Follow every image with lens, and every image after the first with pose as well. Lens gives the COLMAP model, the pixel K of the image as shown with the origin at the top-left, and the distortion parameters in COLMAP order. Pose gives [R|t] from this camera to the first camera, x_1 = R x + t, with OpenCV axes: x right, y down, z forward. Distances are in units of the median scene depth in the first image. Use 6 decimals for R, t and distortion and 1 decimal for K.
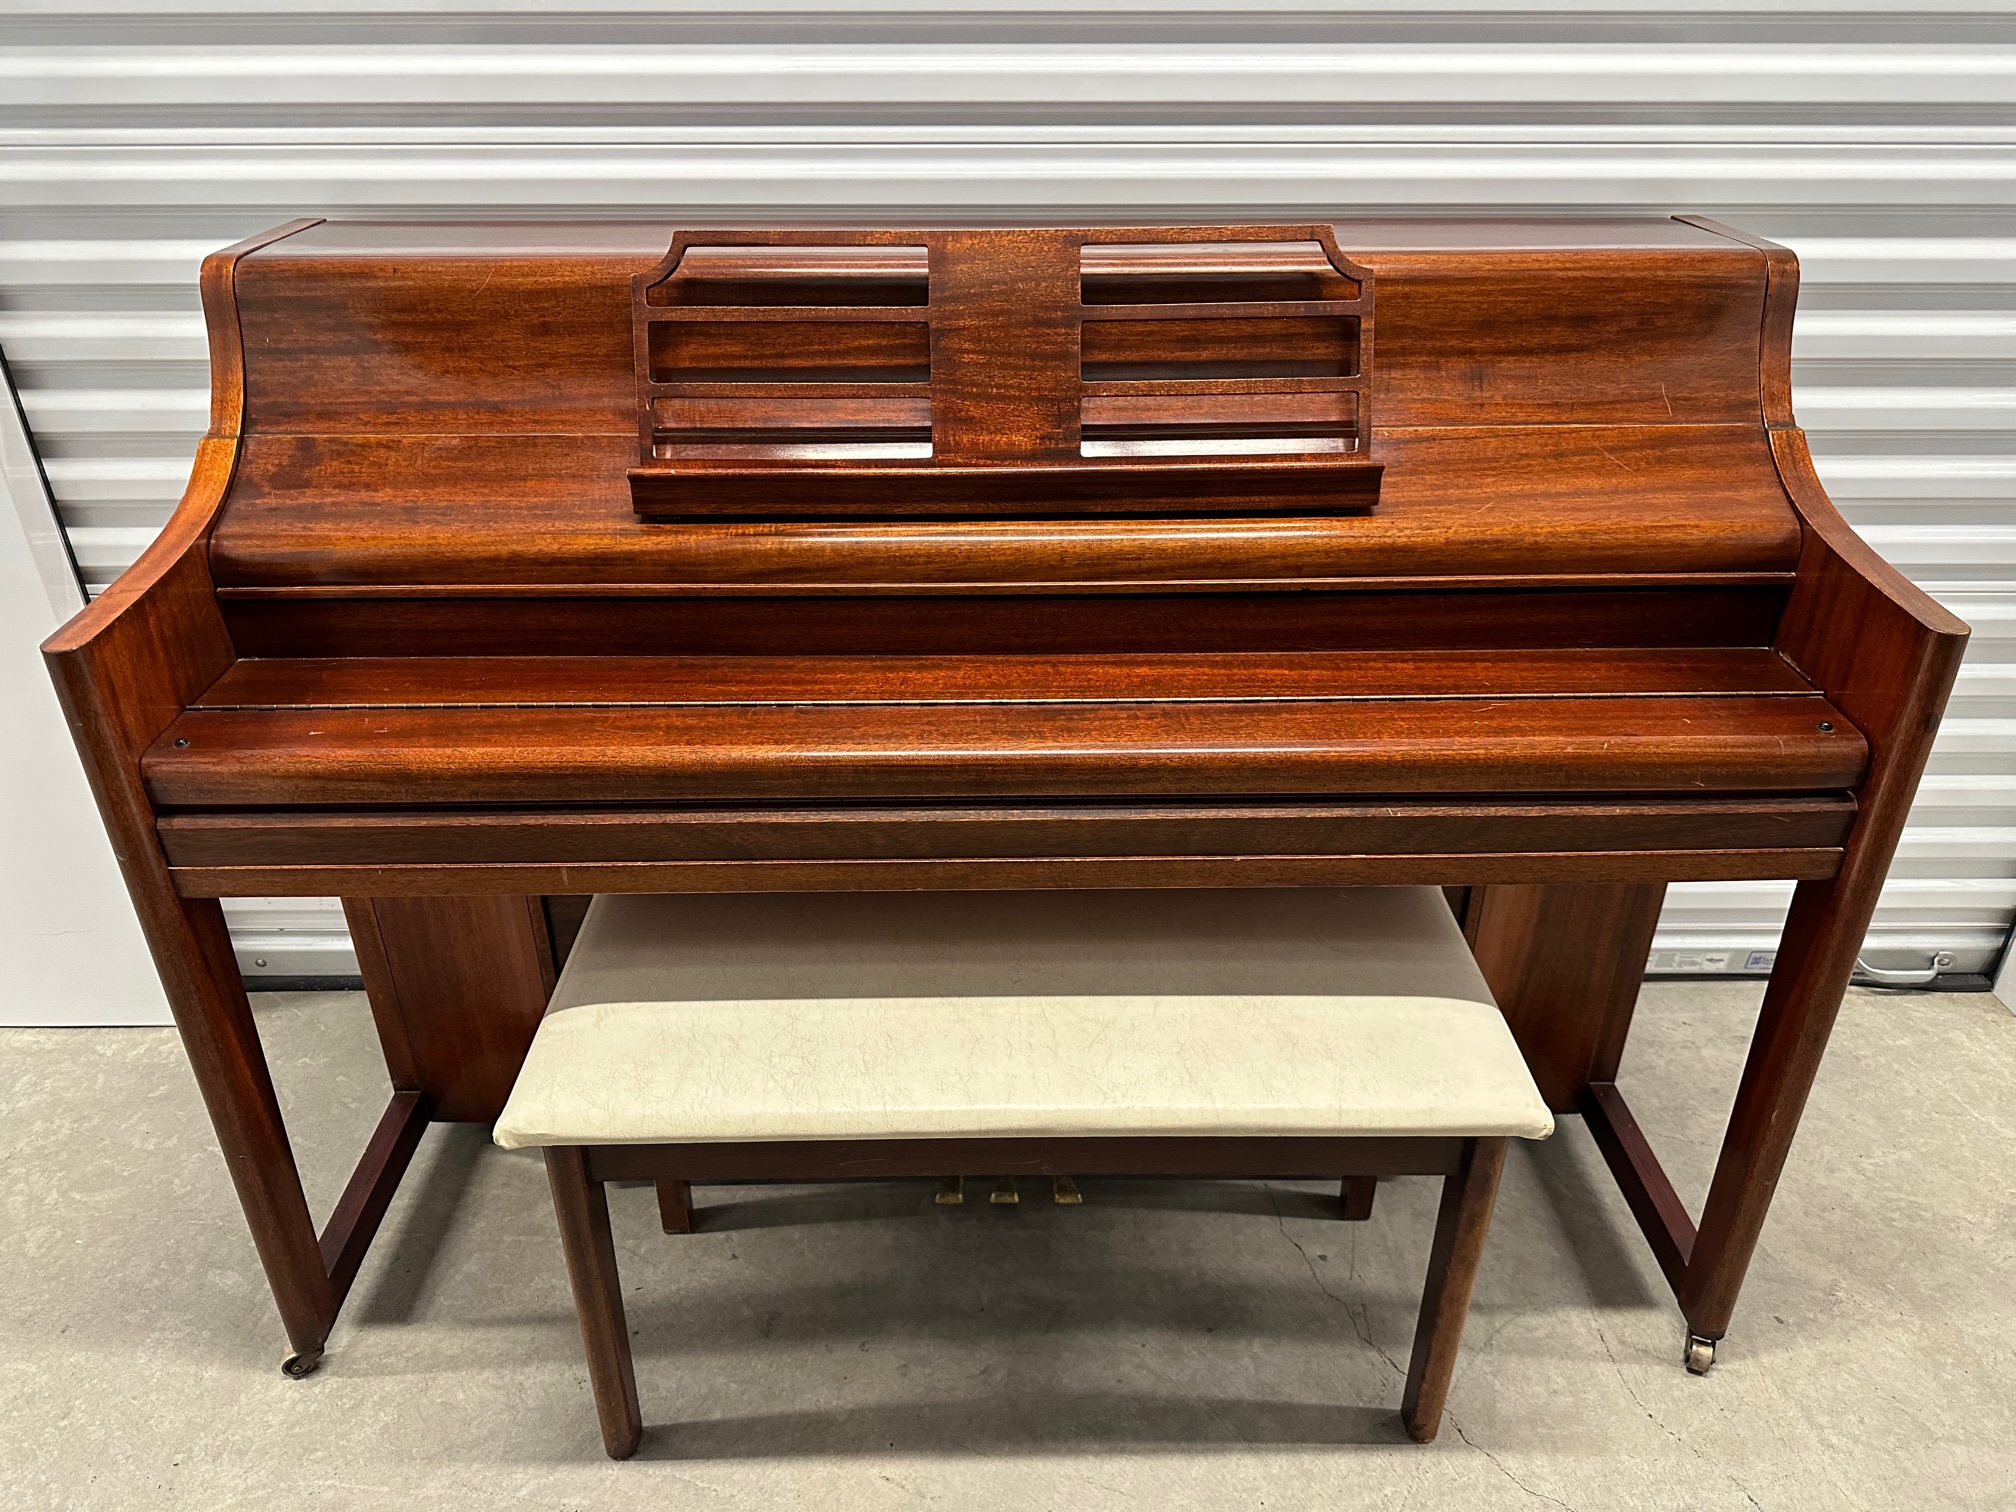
lens RADIAL K [[1435.8, 0, 1010.4], [0, 1435.8, 810.4], [0, 0, 1]] dist [0.030845, -0.035249]
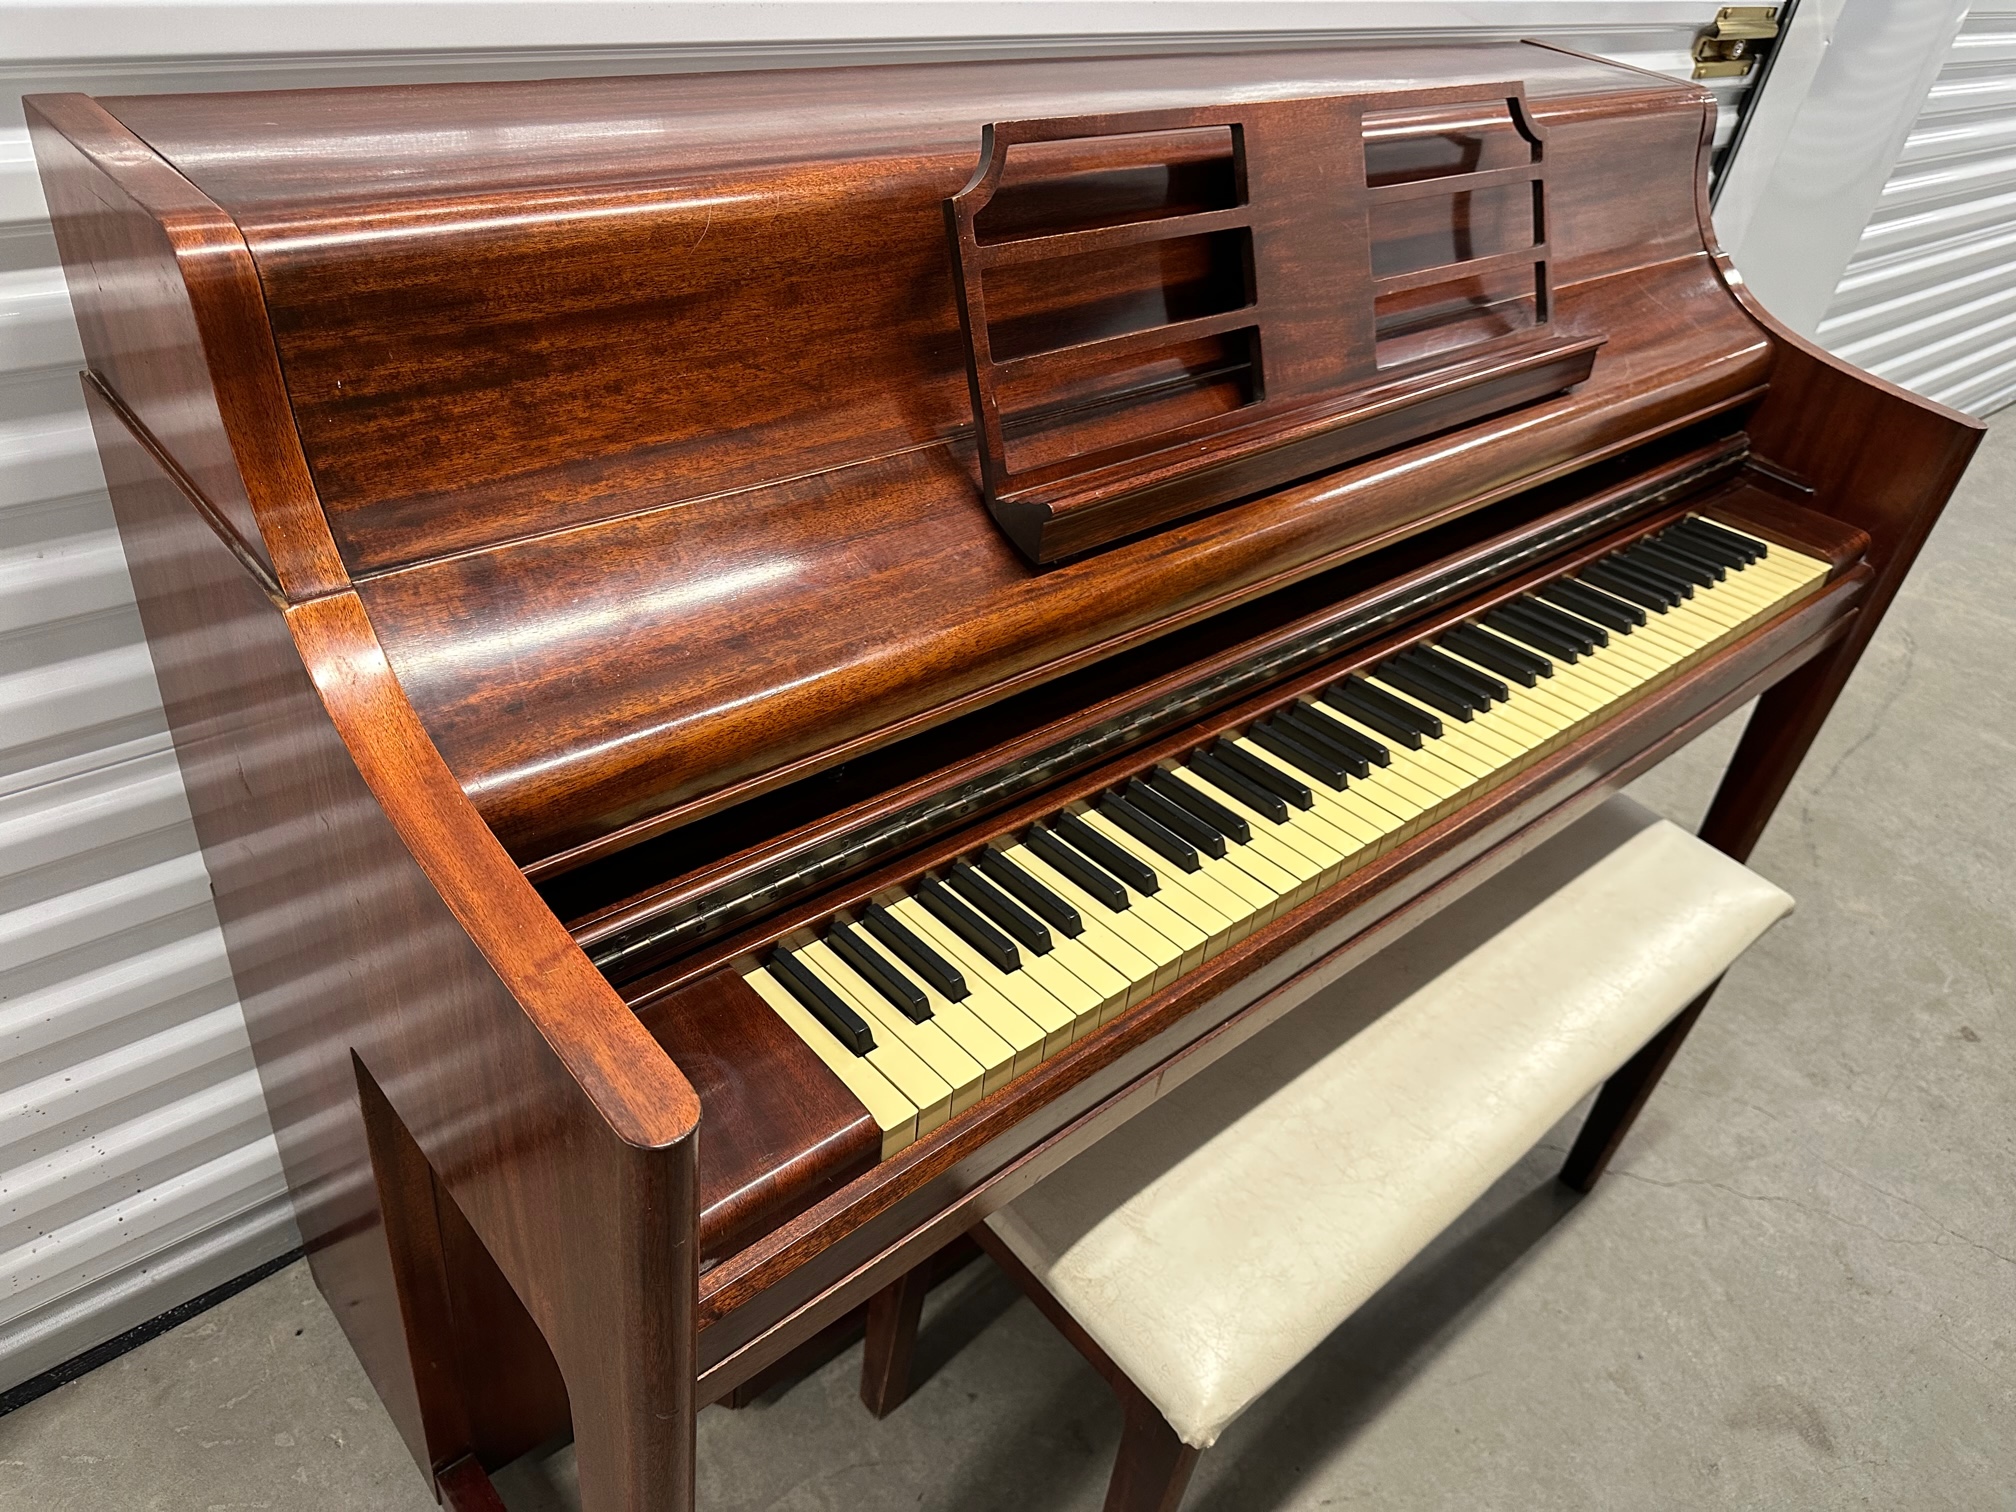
lens RADIAL K [[1435.8, 0, 1010.4], [0, 1435.8, 810.4], [0, 0, 1]] dist [0.030845, -0.035249]
pose [[0.747361, -0.328865, 0.577320, -0.678632], [0.220854, 0.942465, 0.250964, -0.260065], [-0.626637, -0.060057, 0.776993, 0.454149]]
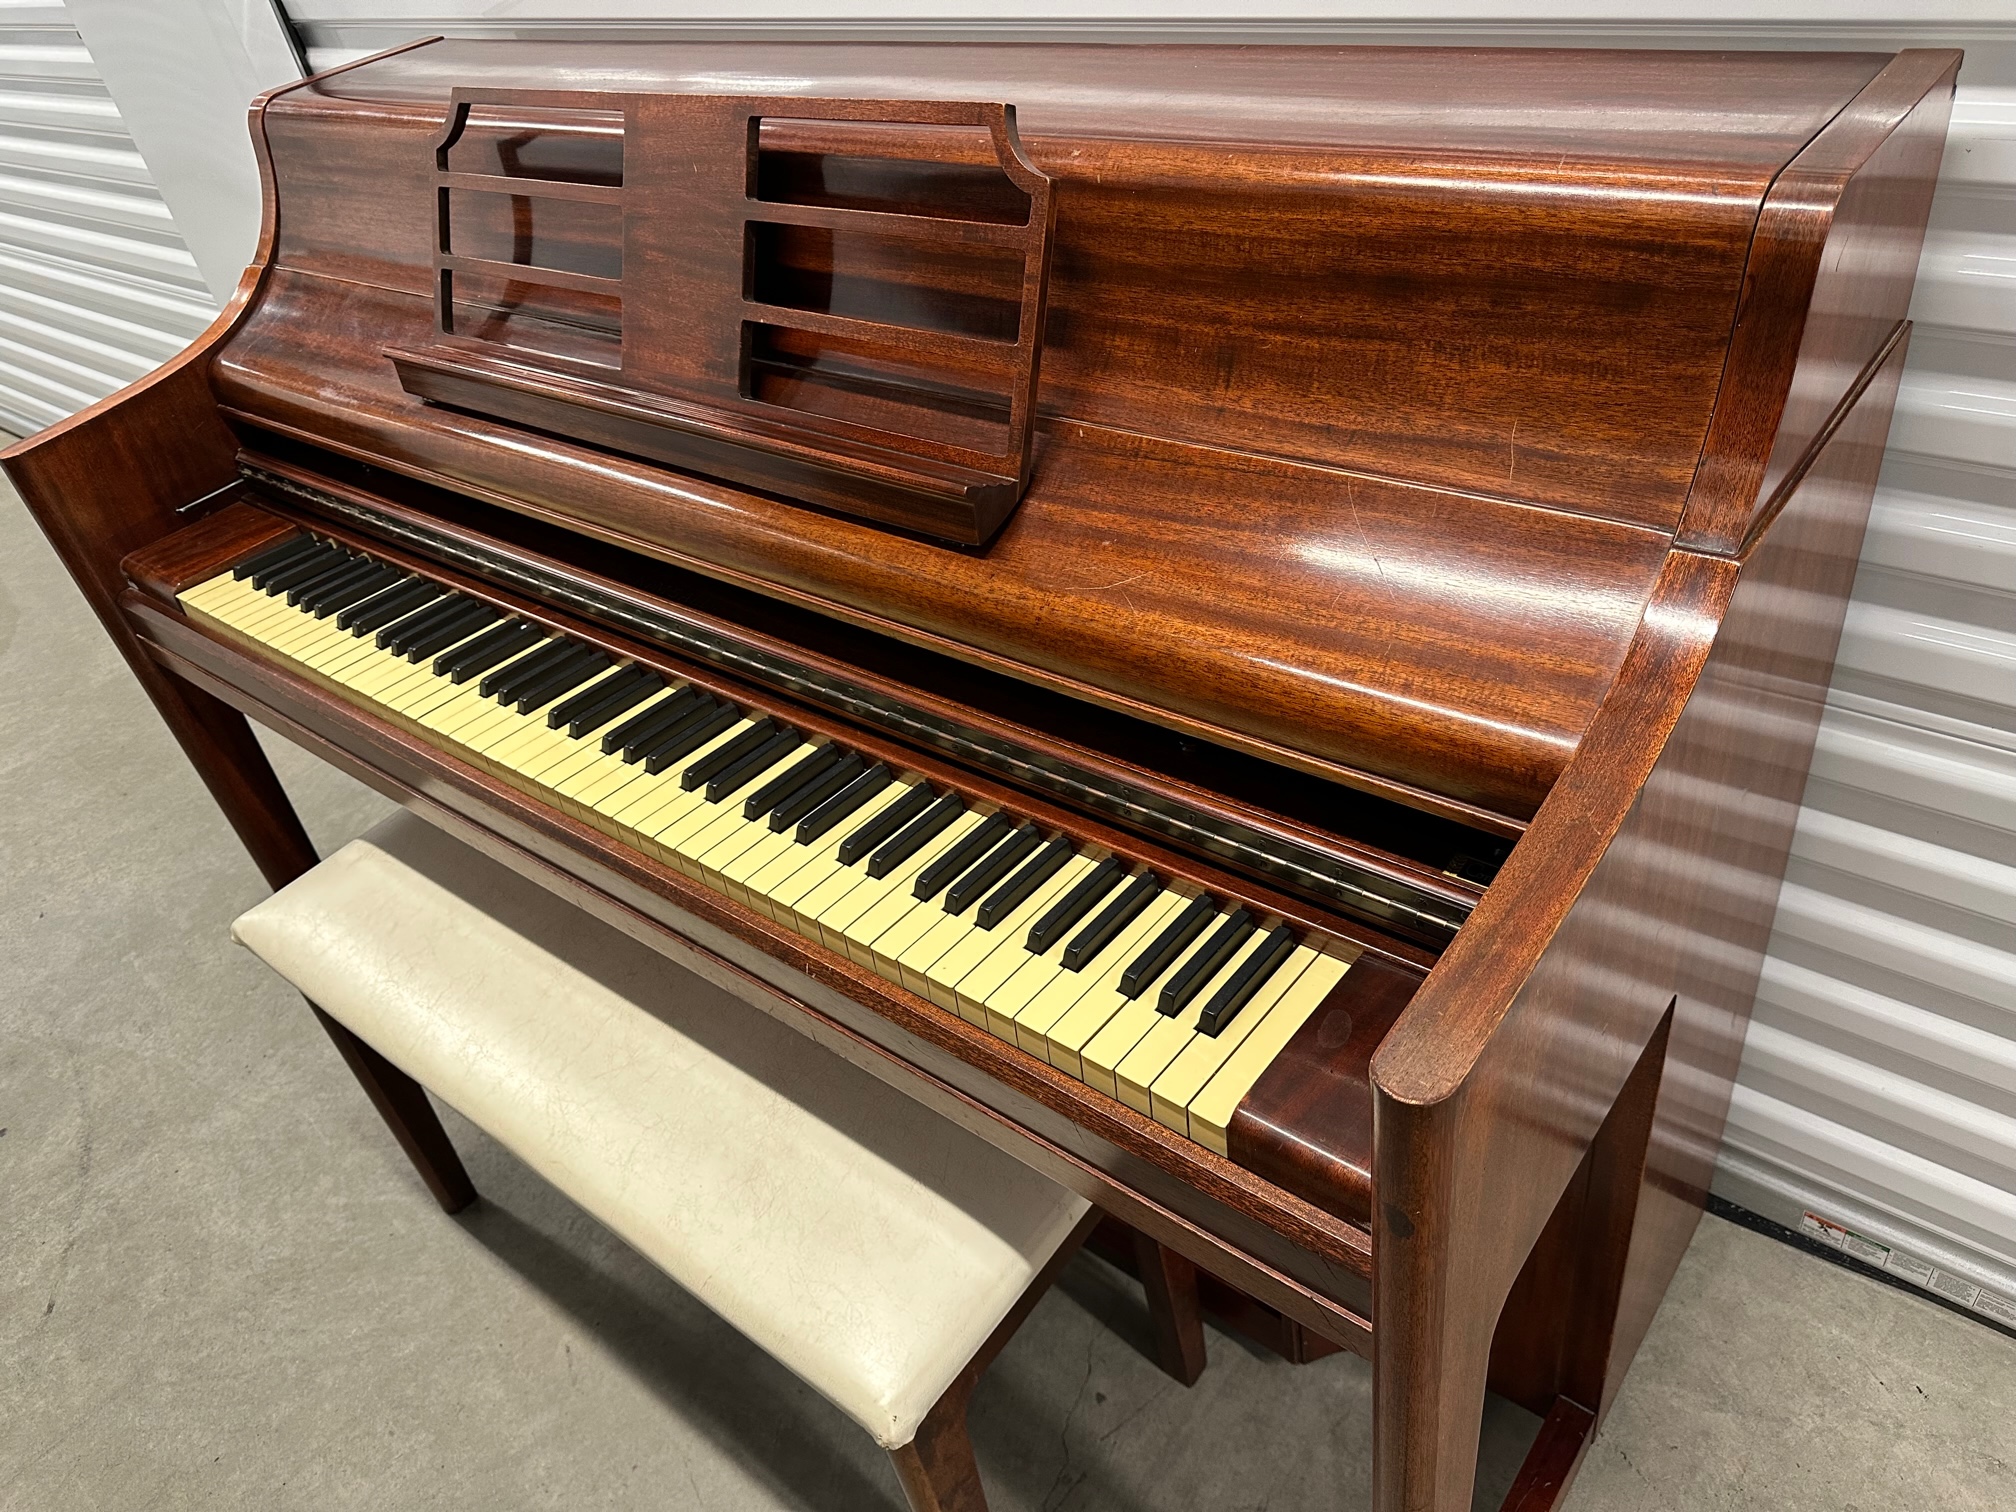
lens RADIAL K [[1433.4, 0, 1080.8], [0, 1433.4, 800.4], [0, 0, 1]] dist [0.005334, -0.030521]
pose [[0.770742, 0.312253, -0.555387, 0.687084], [-0.194858, 0.945432, 0.261130, -0.275422], [0.606619, -0.093042, 0.789530, 0.469611]]
